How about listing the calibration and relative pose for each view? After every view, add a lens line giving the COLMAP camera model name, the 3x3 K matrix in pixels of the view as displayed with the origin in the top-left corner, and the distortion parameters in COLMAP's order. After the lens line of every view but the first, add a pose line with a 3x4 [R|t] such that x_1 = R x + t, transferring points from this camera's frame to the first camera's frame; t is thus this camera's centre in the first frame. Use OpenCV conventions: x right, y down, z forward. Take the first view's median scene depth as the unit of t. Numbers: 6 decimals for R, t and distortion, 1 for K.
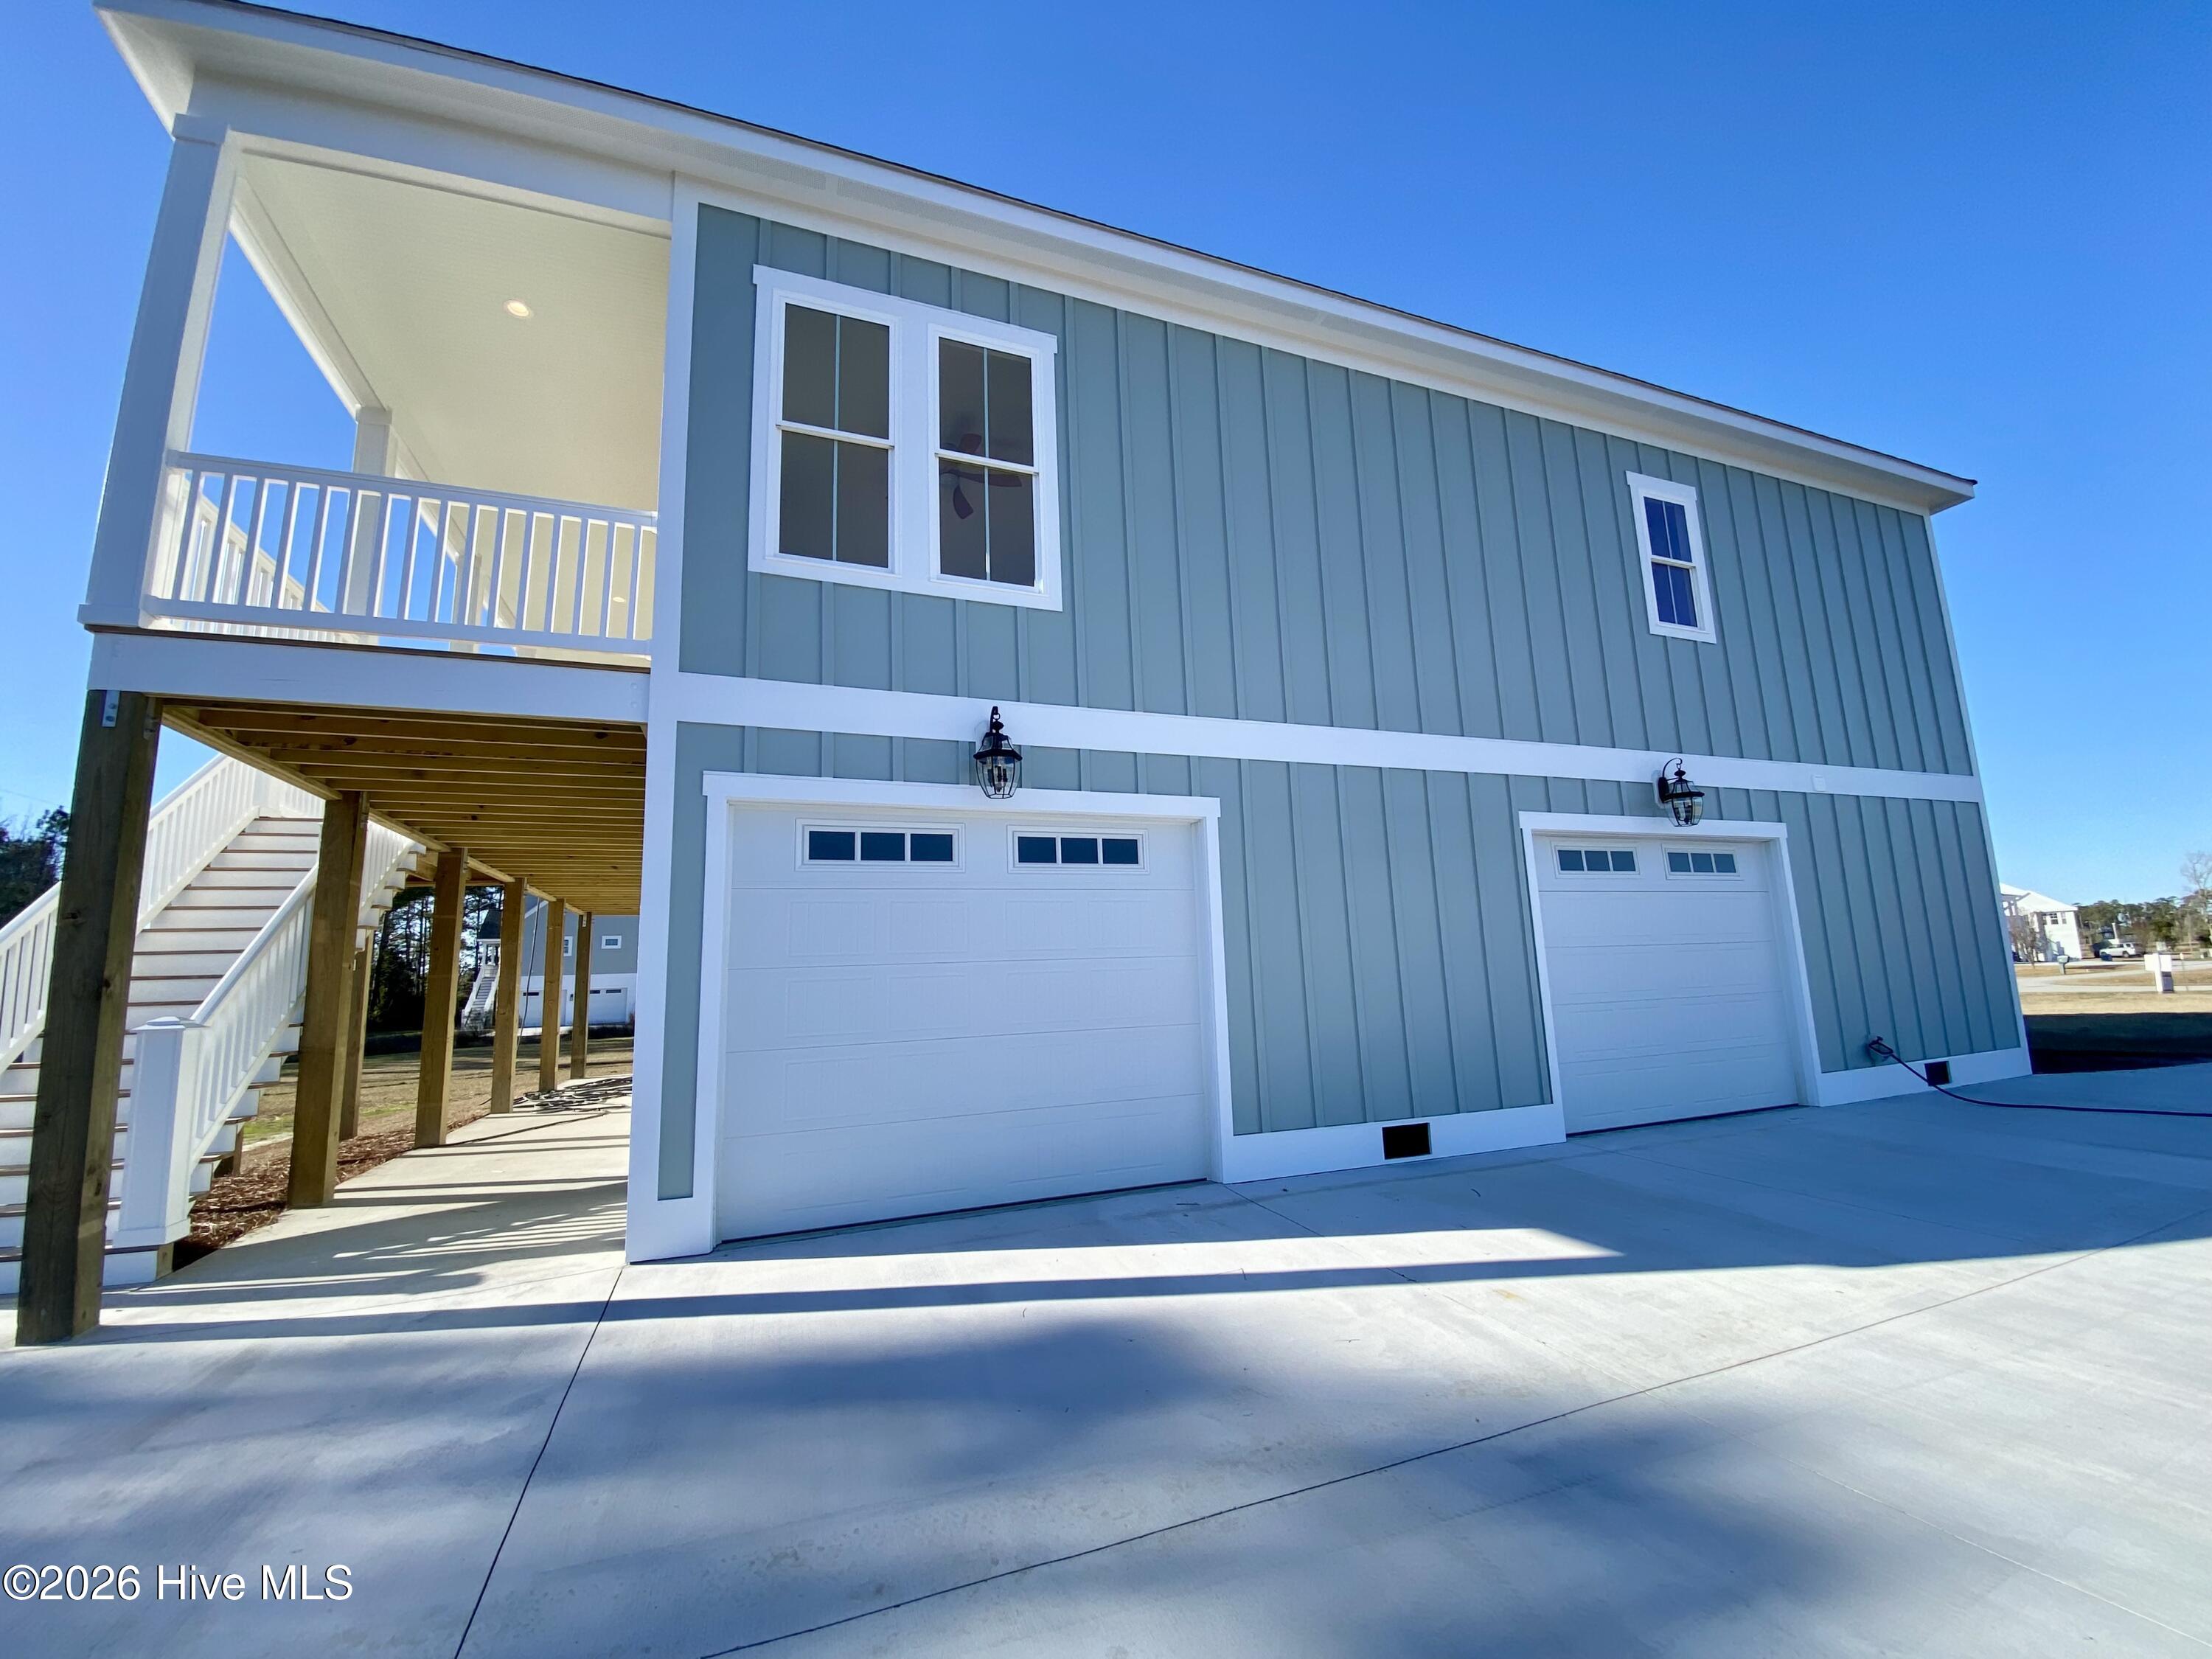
lens RADIAL K [[902.2, 0, 1106.4], [0, 902.2, 834.6], [0, 0, 1]] dist [-0.020717, -0.002777]
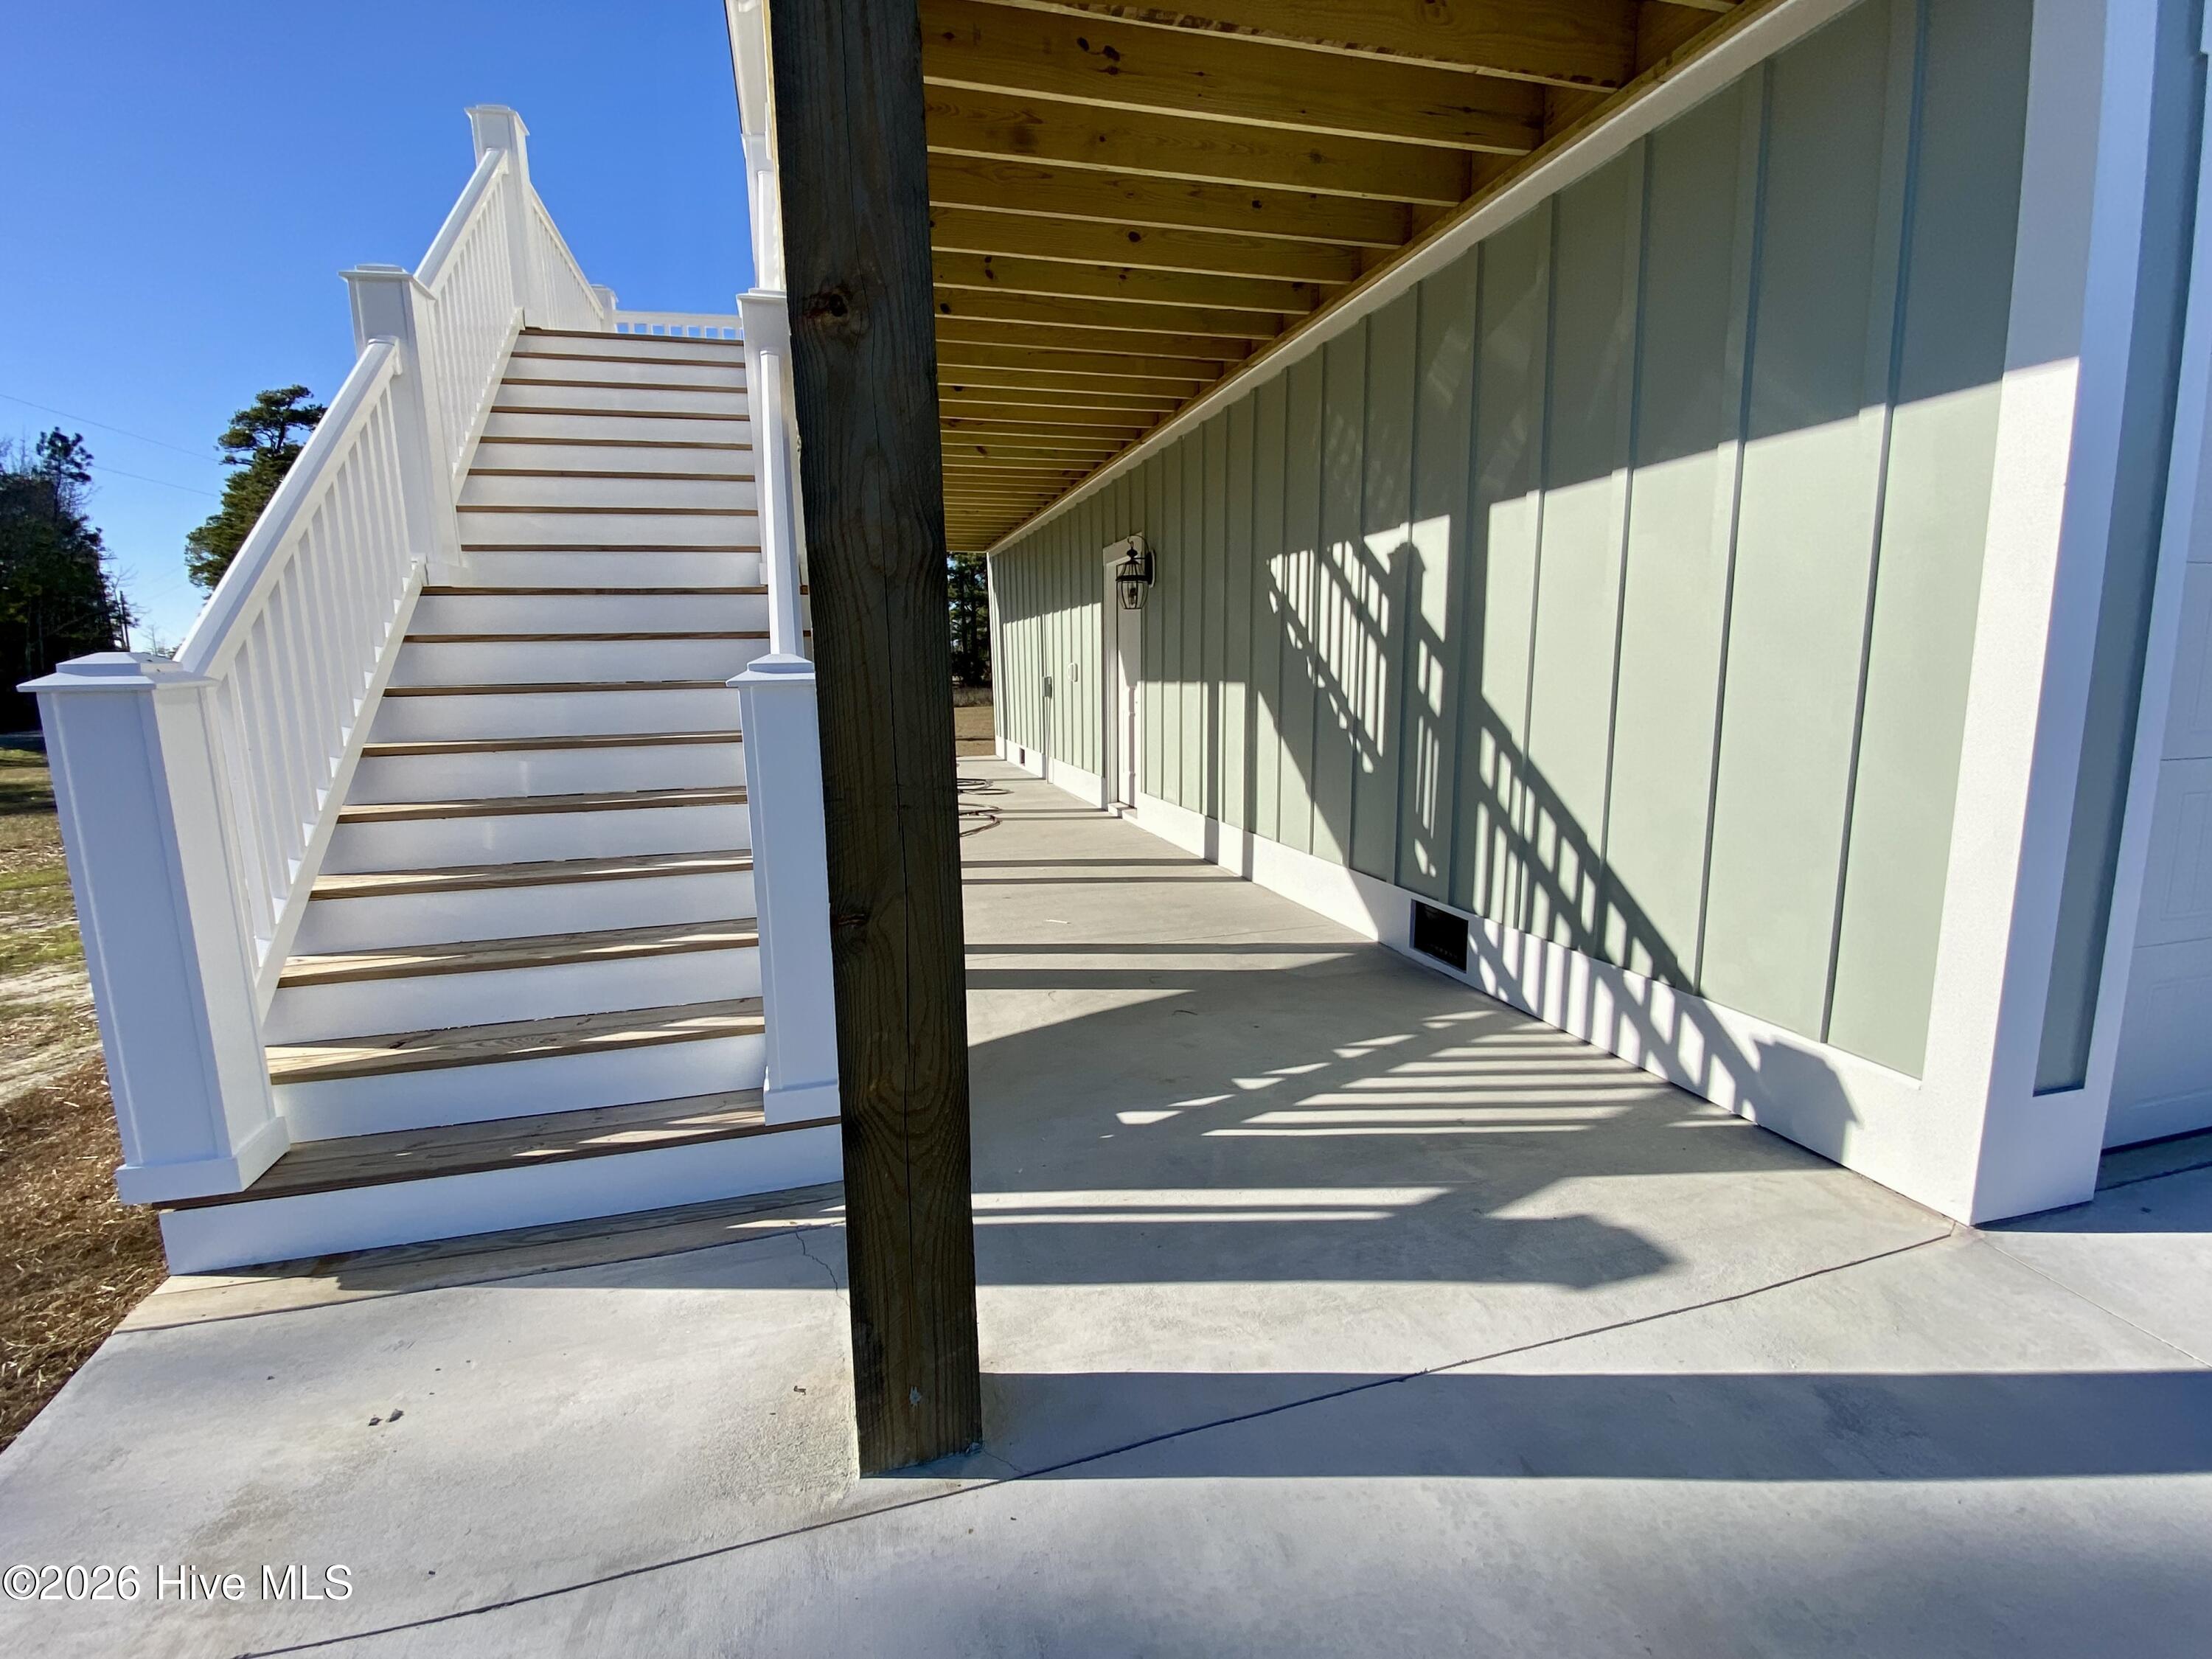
lens RADIAL K [[1035.1, 0, 1101.0], [0, 1035.1, 832.2], [0, 0, 1]] dist [-0.000630, -0.000594]
pose [[0.993290, 0.038937, -0.108897, -0.487861], [-0.000714, 0.943666, 0.330898, 0.069093], [0.115647, -0.328600, 0.937362, 0.283675]]
